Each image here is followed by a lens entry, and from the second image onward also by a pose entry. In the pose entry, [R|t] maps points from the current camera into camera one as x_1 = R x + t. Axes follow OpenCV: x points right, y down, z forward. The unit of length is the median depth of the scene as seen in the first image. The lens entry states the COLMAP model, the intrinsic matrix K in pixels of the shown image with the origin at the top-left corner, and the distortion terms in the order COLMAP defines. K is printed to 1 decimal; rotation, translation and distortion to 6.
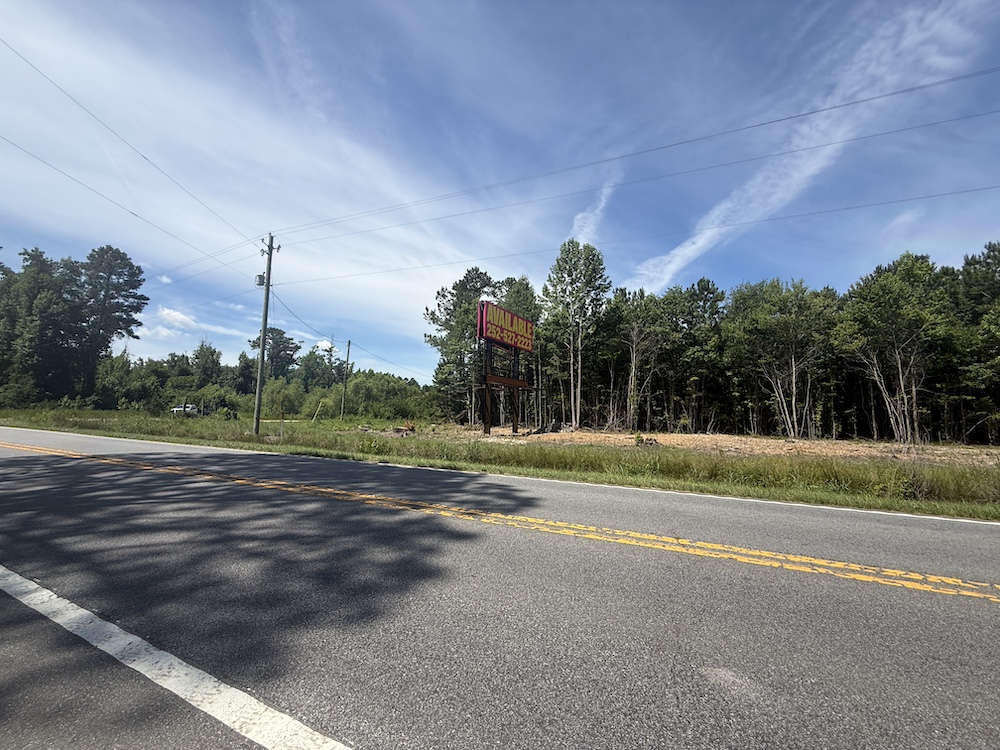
lens RADIAL K [[396.0, 0, 496.7], [0, 396.0, 375.1], [0, 0, 1]] dist [-0.001475, -0.000079]
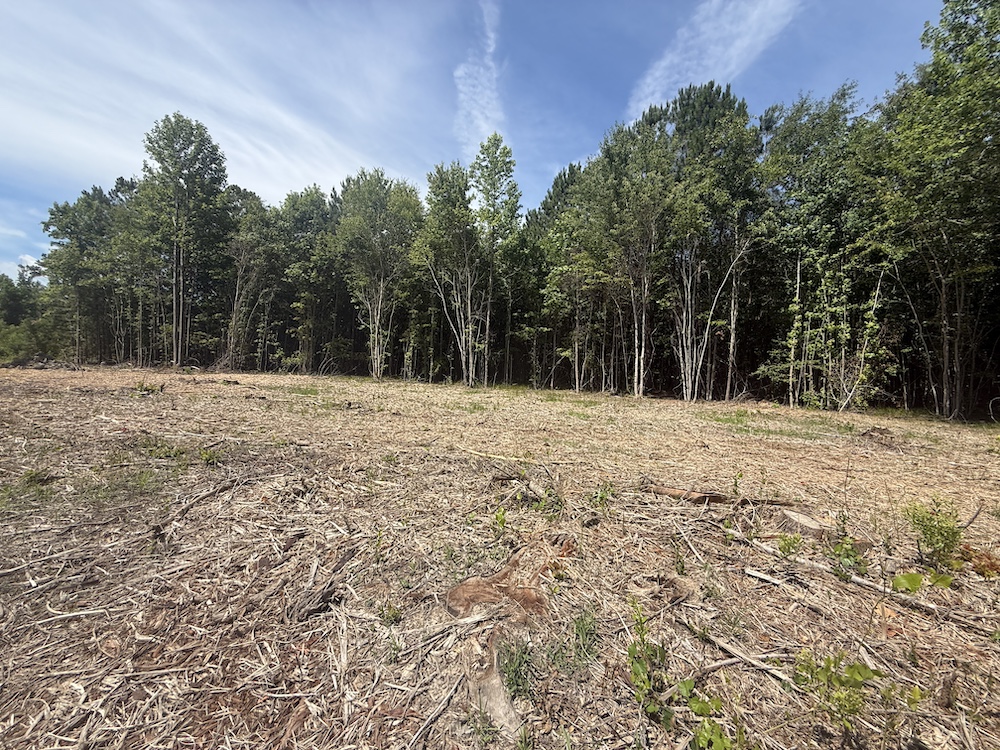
lens RADIAL K [[396.0, 0, 496.7], [0, 396.0, 375.1], [0, 0, 1]] dist [-0.001475, -0.000079]
pose [[0.994945, 0.011148, 0.099797, 0.899535], [-0.023559, 0.991995, 0.124057, 0.045045], [-0.097615, -0.125781, 0.987244, 0.196336]]
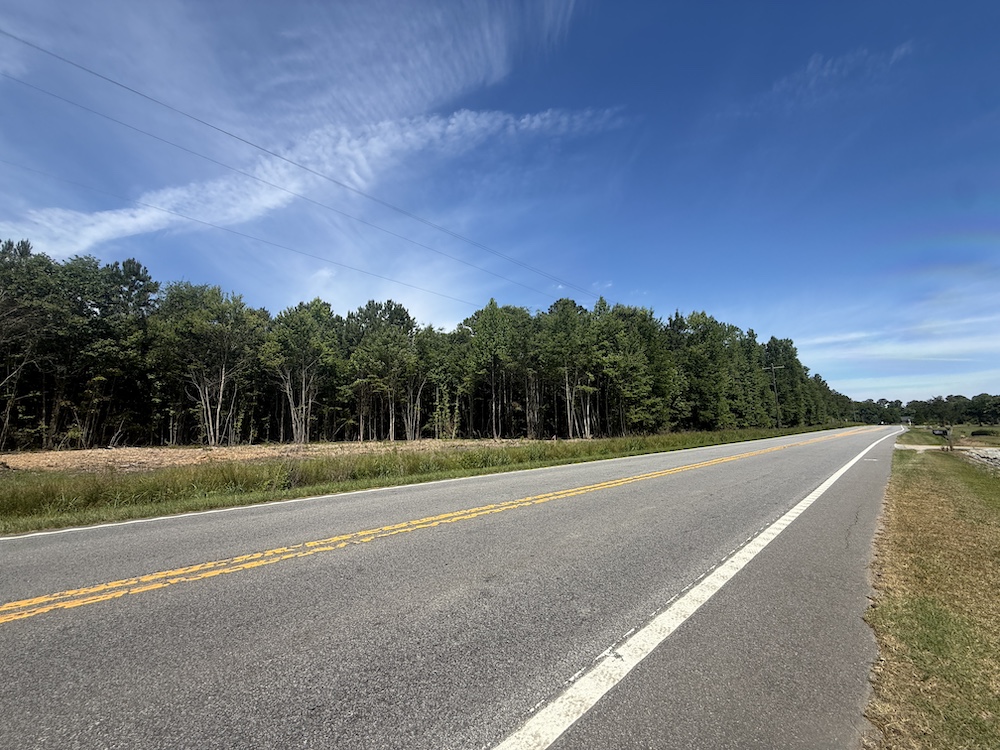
lens RADIAL K [[395.9, 0, 496.8], [0, 395.9, 371.3], [0, 0, 1]] dist [-0.002085, 0.000385]
pose [[0.324120, 0.104832, 0.940190, 0.013871], [-0.077002, 0.993467, -0.084227, -0.000609], [-0.942877, -0.045097, 0.330074, -0.008446]]
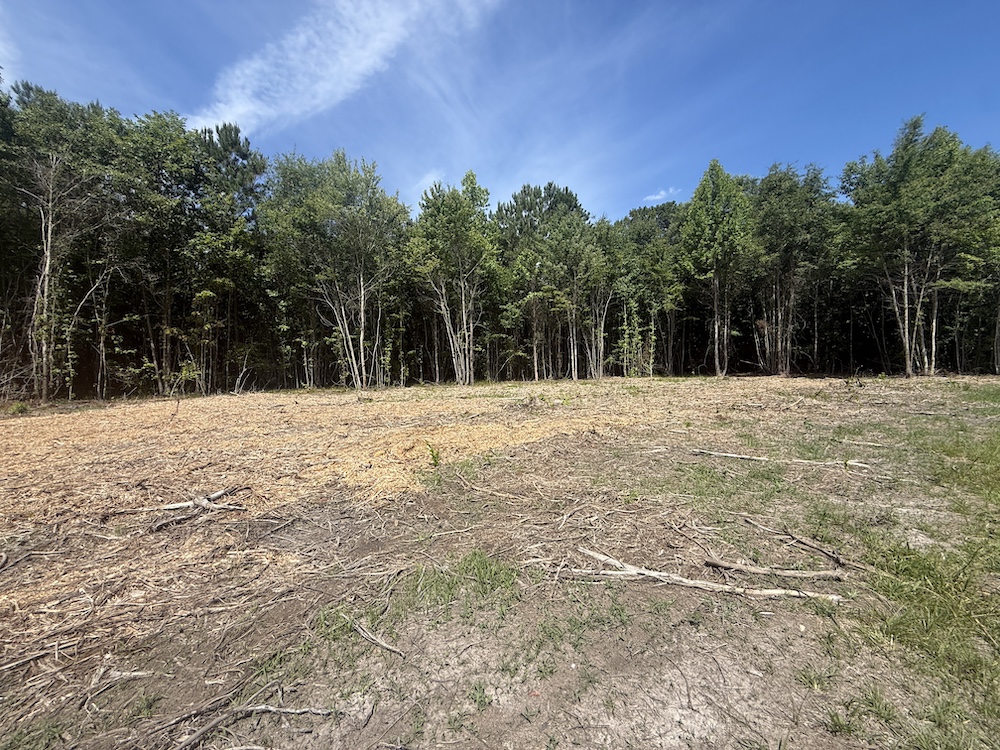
lens RADIAL K [[396.0, 0, 496.7], [0, 396.0, 375.1], [0, 0, 1]] dist [-0.001475, -0.000079]
pose [[0.527820, -0.058680, 0.847327, 0.270289], [-0.050422, 0.993686, 0.100225, 0.048886], [-0.847858, -0.095625, 0.521529, 0.413949]]
